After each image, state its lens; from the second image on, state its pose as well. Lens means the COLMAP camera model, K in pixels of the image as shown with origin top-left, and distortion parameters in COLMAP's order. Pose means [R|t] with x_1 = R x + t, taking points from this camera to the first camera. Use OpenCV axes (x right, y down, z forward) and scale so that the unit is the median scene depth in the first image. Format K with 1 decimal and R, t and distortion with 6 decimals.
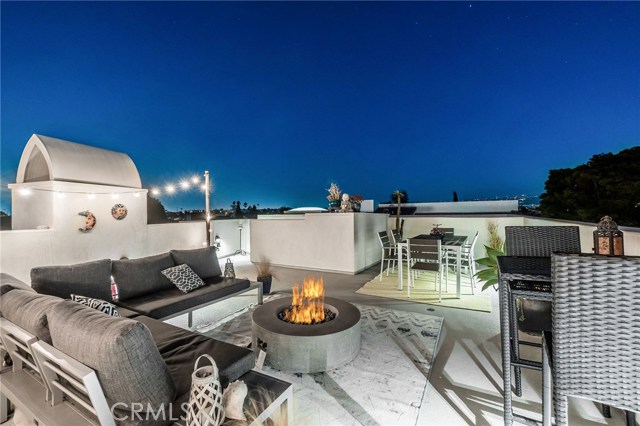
lens RADIAL K [[279.3, 0, 315.6], [0, 279.3, 211.7], [0, 0, 1]] dist [-0.003615, 0.000320]
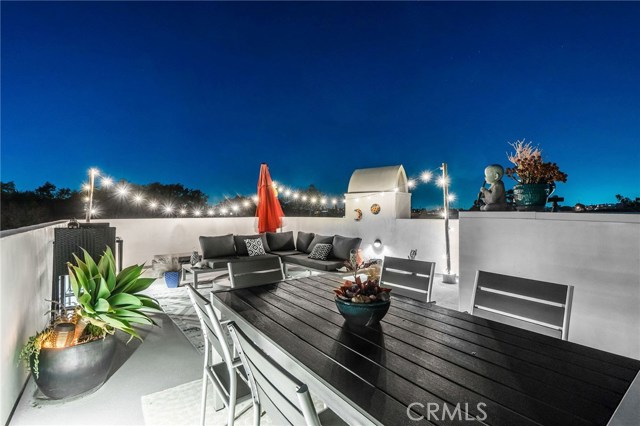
lens RADIAL K [[294.2, 0, 317.7], [0, 294.2, 213.7], [0, 0, 1]] dist [0.003528, 0.000136]
pose [[-0.386073, 0.021897, -0.922208, 0.992115], [0.015471, 0.999731, 0.017261, -0.006748], [0.922338, -0.007603, -0.386308, 1.498158]]
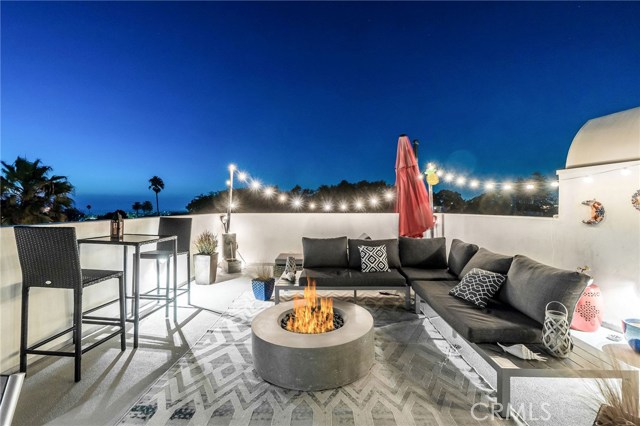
lens RADIAL K [[279.3, 0, 316.0], [0, 279.3, 208.0], [0, 0, 1]] dist [-0.003615, 0.000320]
pose [[-0.888144, 0.019234, -0.459163, 0.274515], [0.018426, 0.999811, 0.006240, 0.002760], [0.459196, -0.002919, -0.888330, 1.367428]]
